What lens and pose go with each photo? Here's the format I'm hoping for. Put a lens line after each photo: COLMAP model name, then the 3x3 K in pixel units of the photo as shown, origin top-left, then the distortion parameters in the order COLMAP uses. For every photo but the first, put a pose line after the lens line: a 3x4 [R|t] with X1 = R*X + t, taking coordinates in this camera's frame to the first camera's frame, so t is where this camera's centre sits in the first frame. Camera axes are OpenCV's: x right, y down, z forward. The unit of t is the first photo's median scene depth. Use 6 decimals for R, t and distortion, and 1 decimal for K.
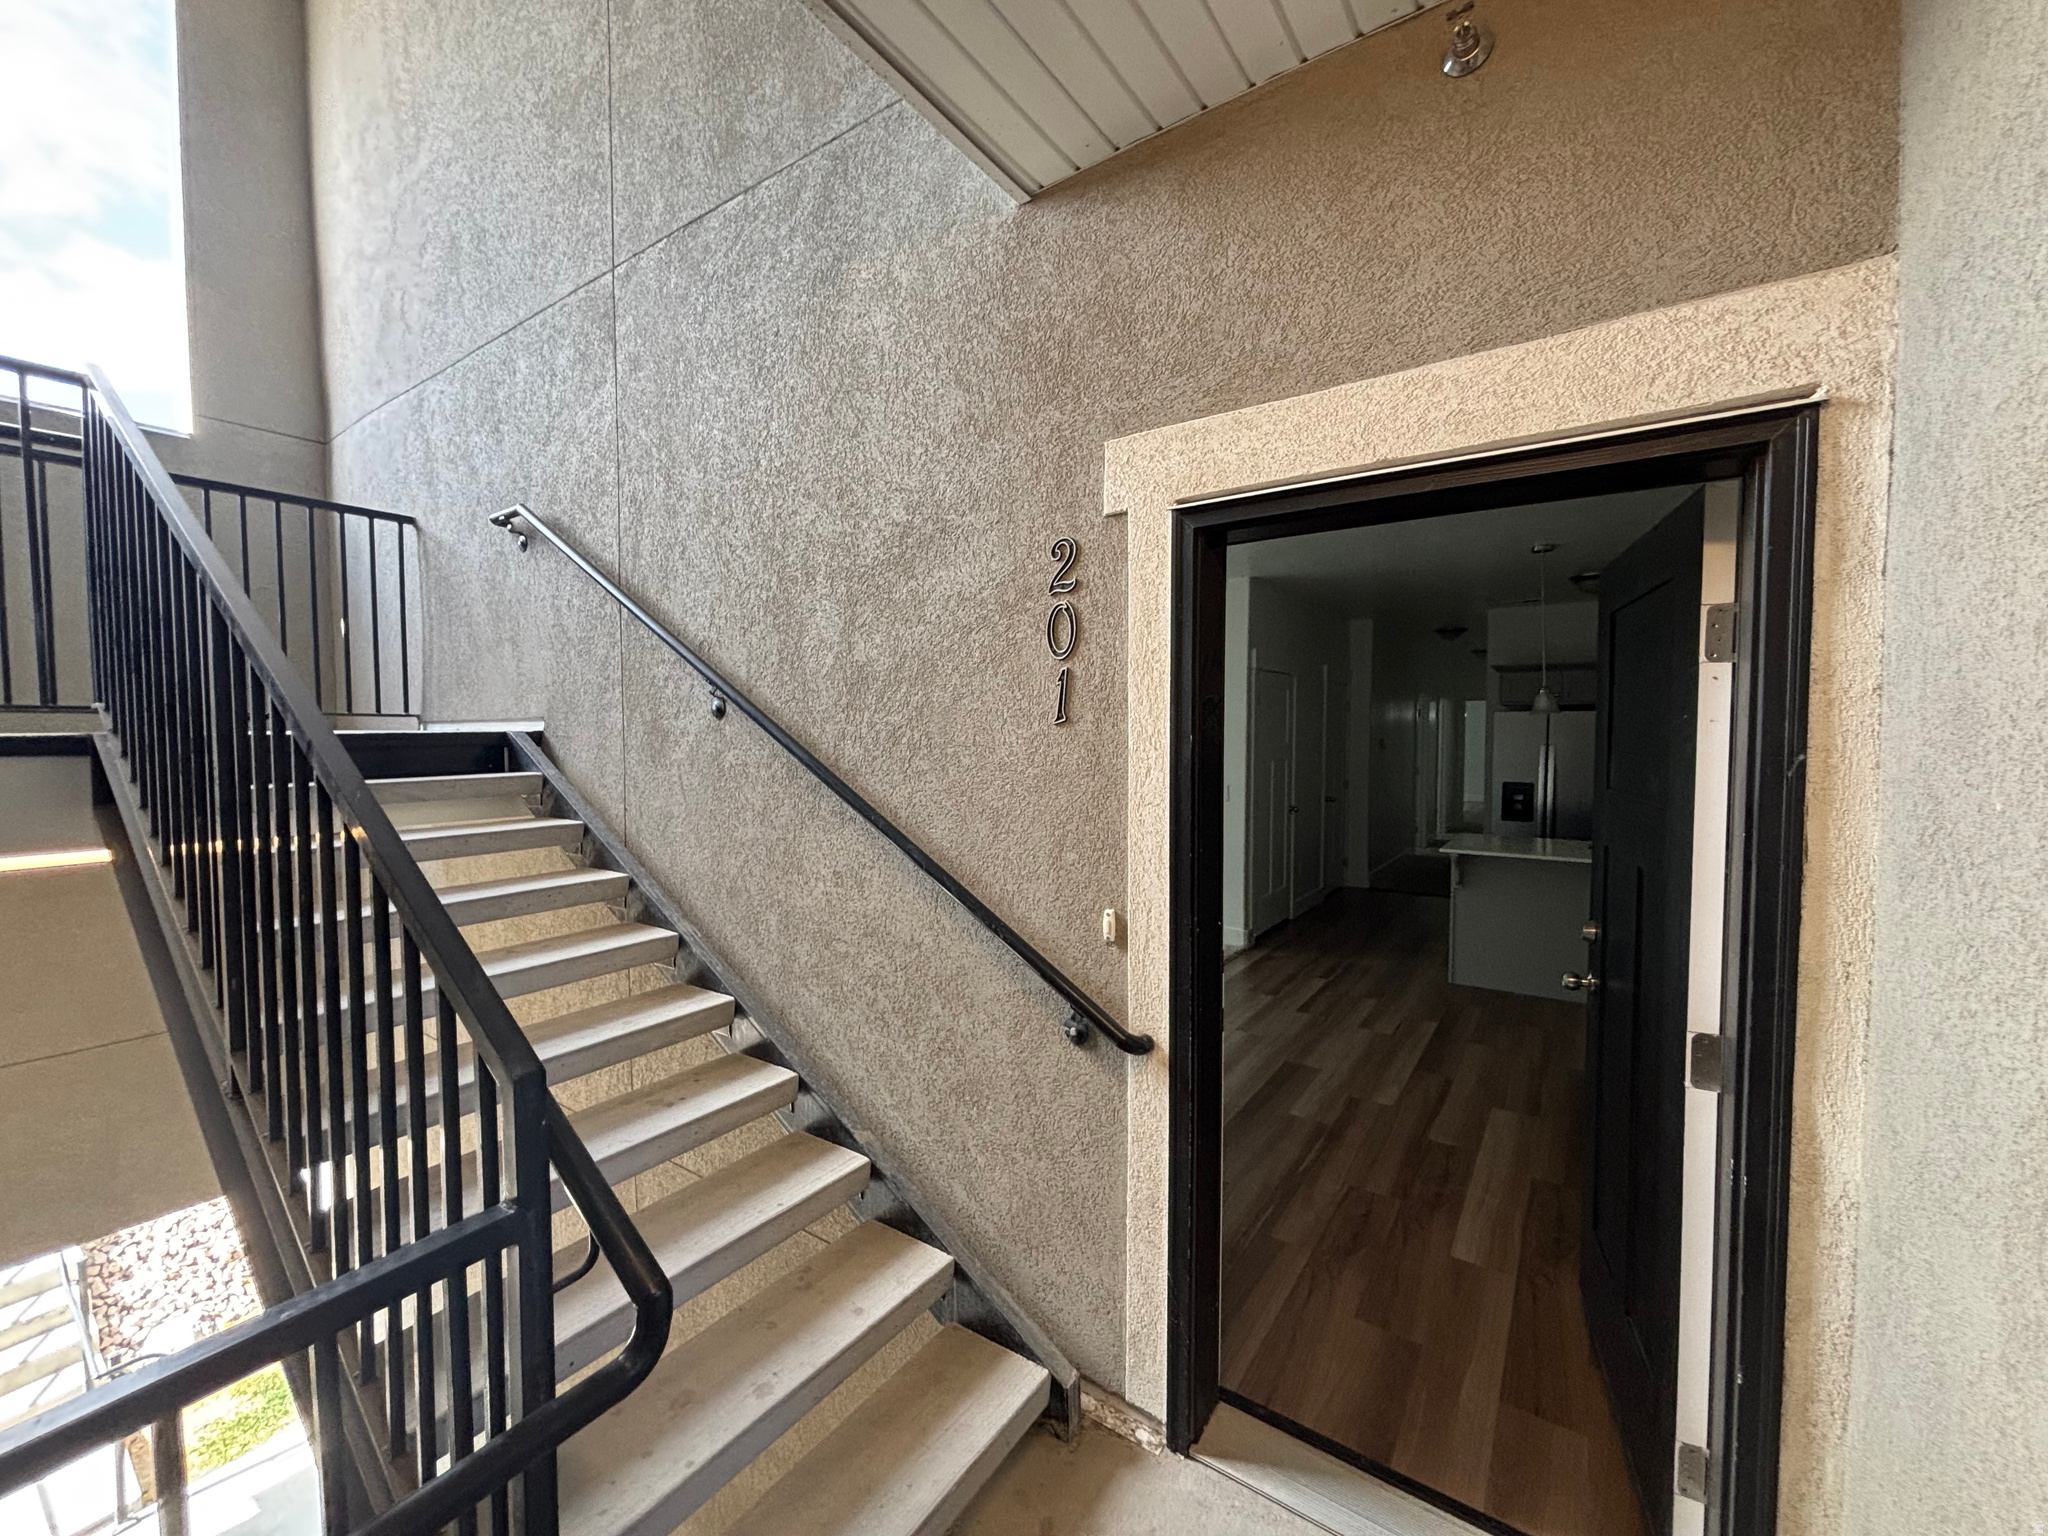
lens RADIAL K [[835.4, 0, 1024.0], [0, 835.4, 768.0], [0, 0, 1]] dist [-0.001481, -0.000236]
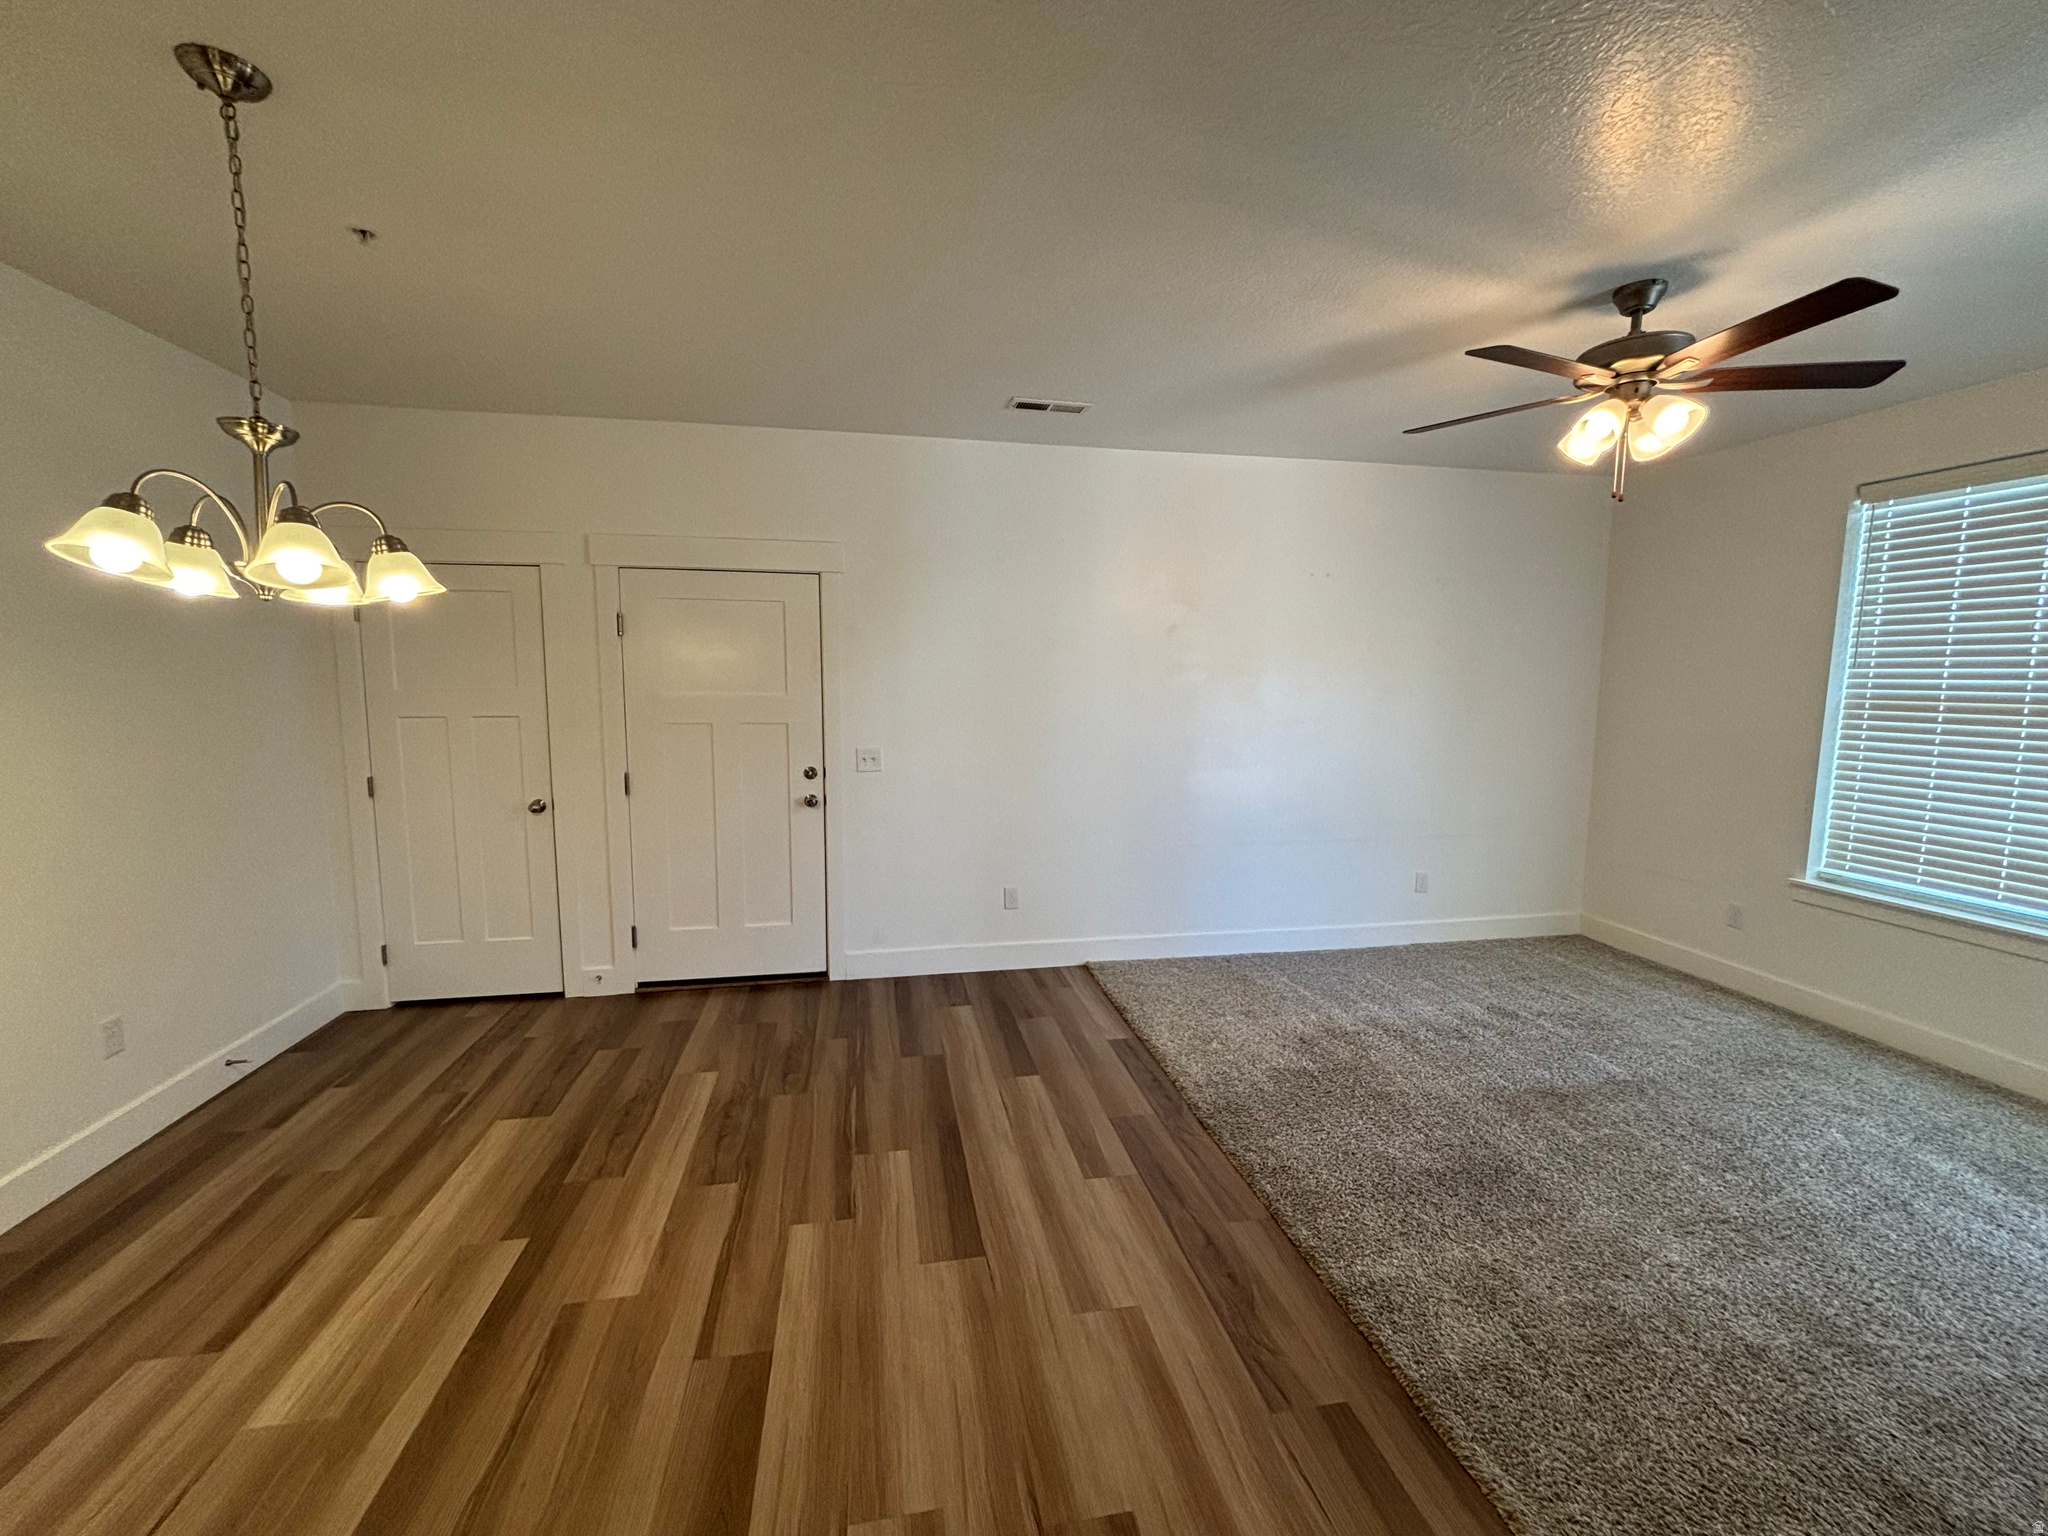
lens RADIAL K [[835.4, 0, 1024.0], [0, 835.4, 768.0], [0, 0, 1]] dist [-0.001481, -0.000236]
pose [[-0.702879, 0.070940, -0.707763, 0.626060], [-0.043324, 0.988898, 0.142143, -0.047711], [0.709989, 0.130573, -0.692002, 1.279475]]
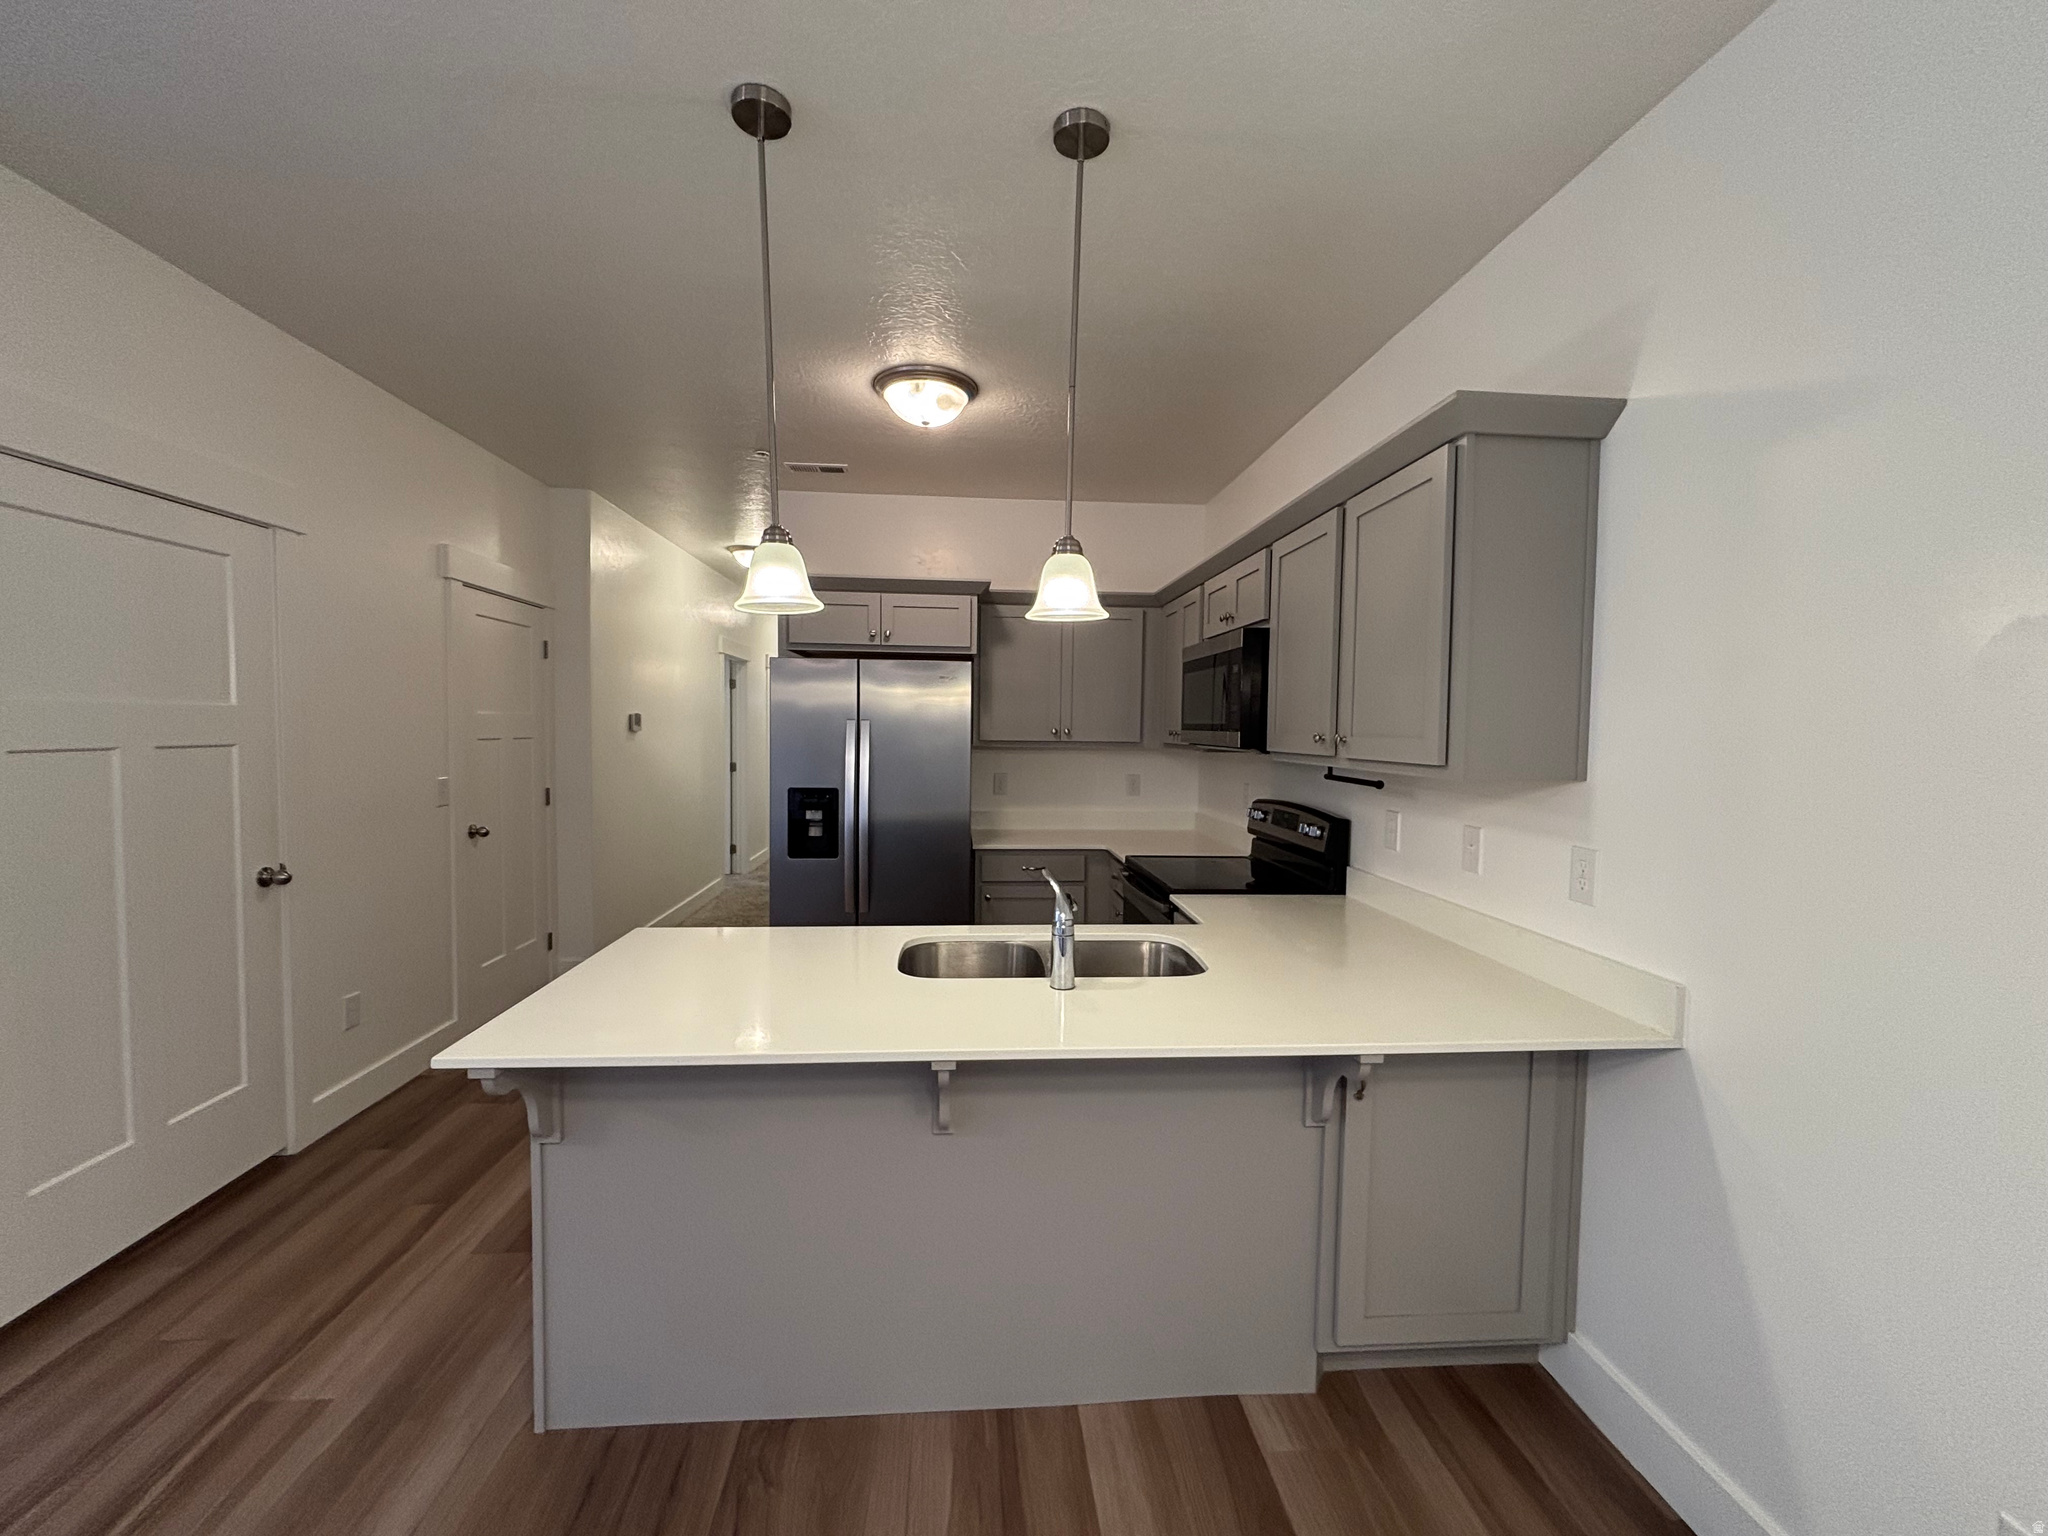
lens RADIAL K [[820.0, 0, 1020.8], [0, 820.0, 768.5], [0, 0, 1]] dist [-0.001634, 0.000128]
pose [[0.778366, -0.025279, 0.627301, 0.572374], [0.020146, 0.999680, 0.015288, -0.001780], [-0.627487, 0.000738, 0.778627, 0.781516]]
